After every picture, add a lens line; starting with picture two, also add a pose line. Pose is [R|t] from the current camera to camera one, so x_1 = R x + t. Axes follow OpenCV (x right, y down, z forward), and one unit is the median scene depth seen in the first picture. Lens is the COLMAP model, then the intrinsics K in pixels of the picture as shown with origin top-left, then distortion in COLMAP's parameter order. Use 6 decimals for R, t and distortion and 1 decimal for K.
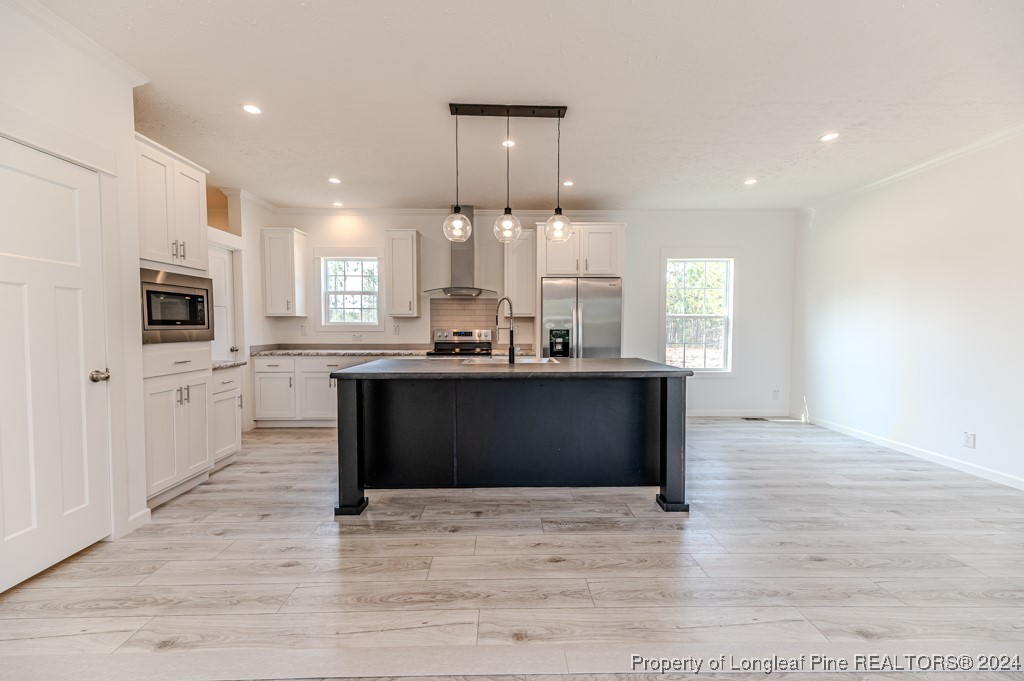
lens RADIAL K [[405.6, 0, 506.0], [0, 405.6, 343.1], [0, 0, 1]] dist [0.015743, -0.005680]
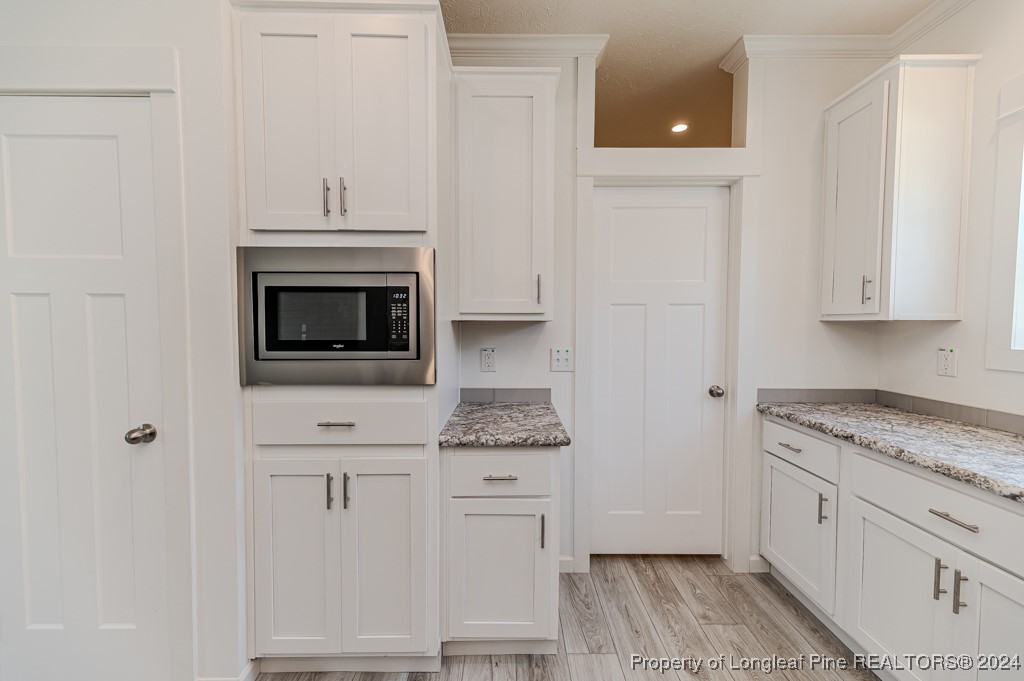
lens RADIAL K [[405.6, 0, 513.1], [0, 405.6, 340.4], [0, 0, 1]] dist [0.015743, -0.005680]
pose [[-0.001574, 0.041596, -0.999133, -0.221442], [-0.045493, 0.998097, 0.041624, -0.063607], [0.998963, 0.045519, 0.000321, 0.888173]]
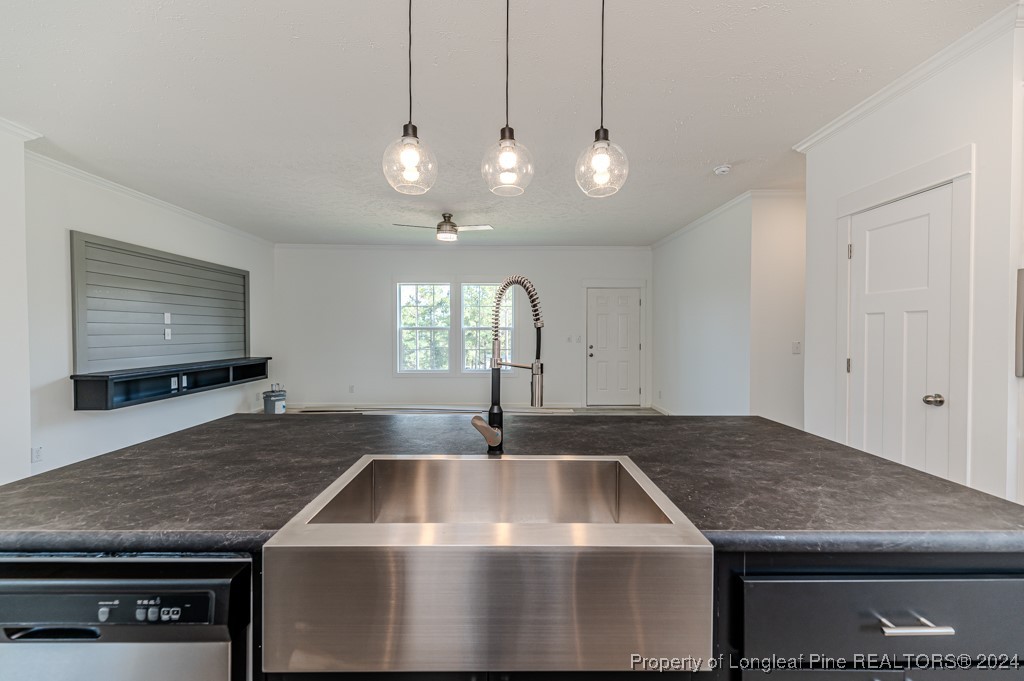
lens RADIAL K [[405.6, 0, 511.6], [0, 405.6, 338.7], [0, 0, 1]] dist [0.015743, -0.005680]
pose [[-0.999935, -0.005306, -0.010065, 0.004355], [-0.005894, 0.998220, 0.059352, -0.064414], [0.009733, 0.059407, -0.998186, 1.112752]]
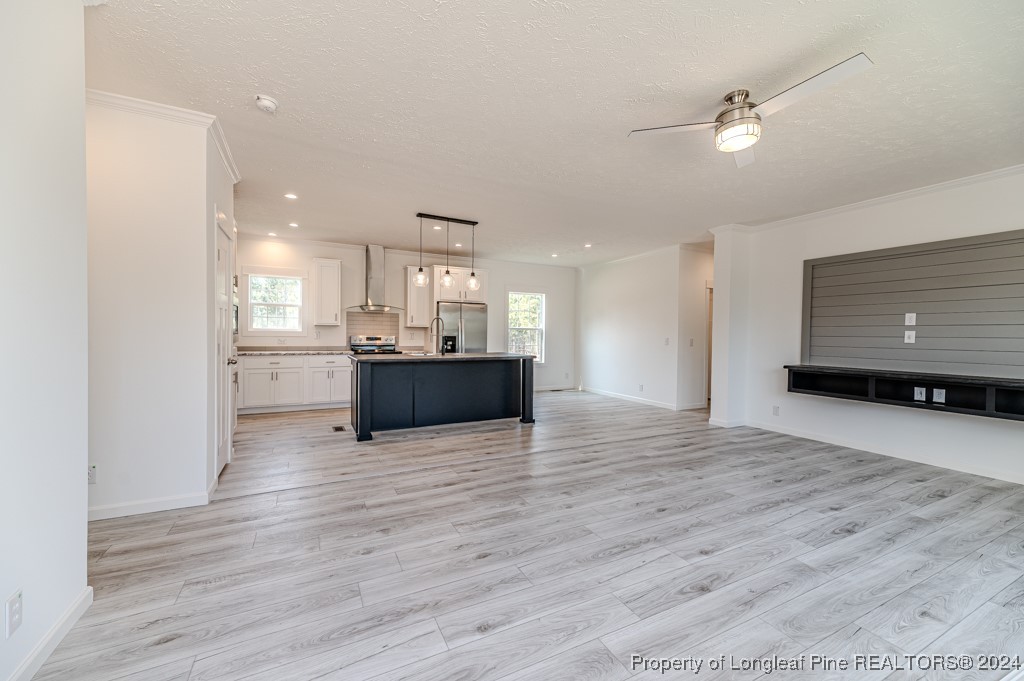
lens RADIAL K [[405.6, 0, 513.8], [0, 405.6, 343.3], [0, 0, 1]] dist [0.015743, -0.005680]
pose [[0.895537, 0.000659, 0.444987, -0.407150], [0.007437, 0.999837, -0.016448, 0.025546], [-0.444925, 0.018040, 0.895386, -0.586881]]
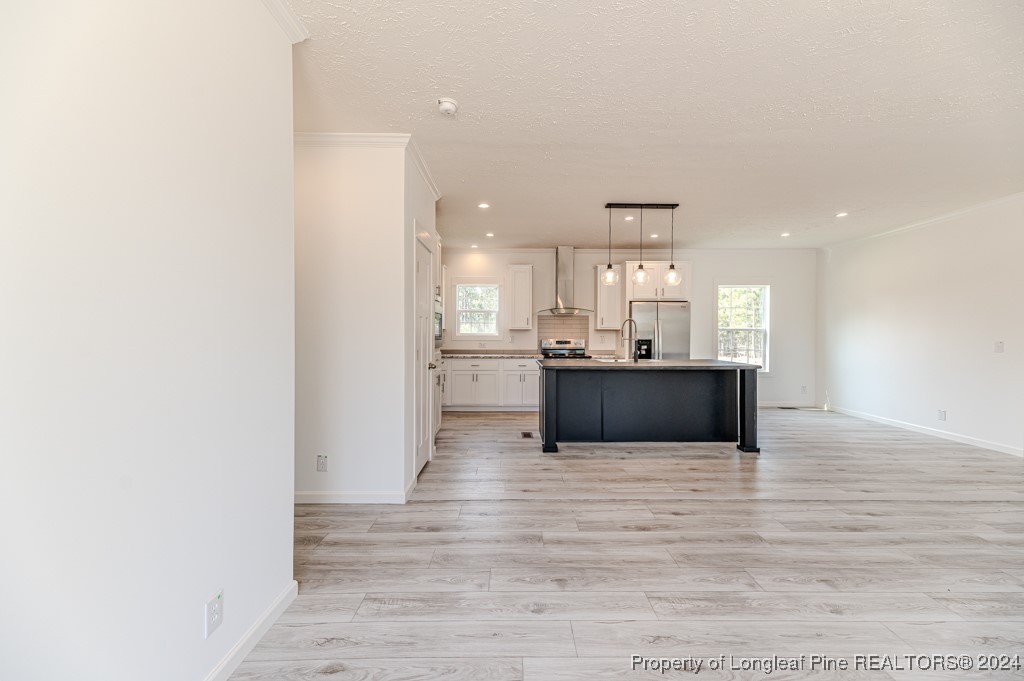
lens RADIAL K [[405.6, 0, 512.6], [0, 405.6, 339.3], [0, 0, 1]] dist [0.015743, -0.005680]
pose [[0.999926, 0.001669, -0.012045, -0.358316], [-0.002024, 0.999561, -0.029547, 0.009280], [0.011990, 0.029570, 0.999491, -0.450551]]
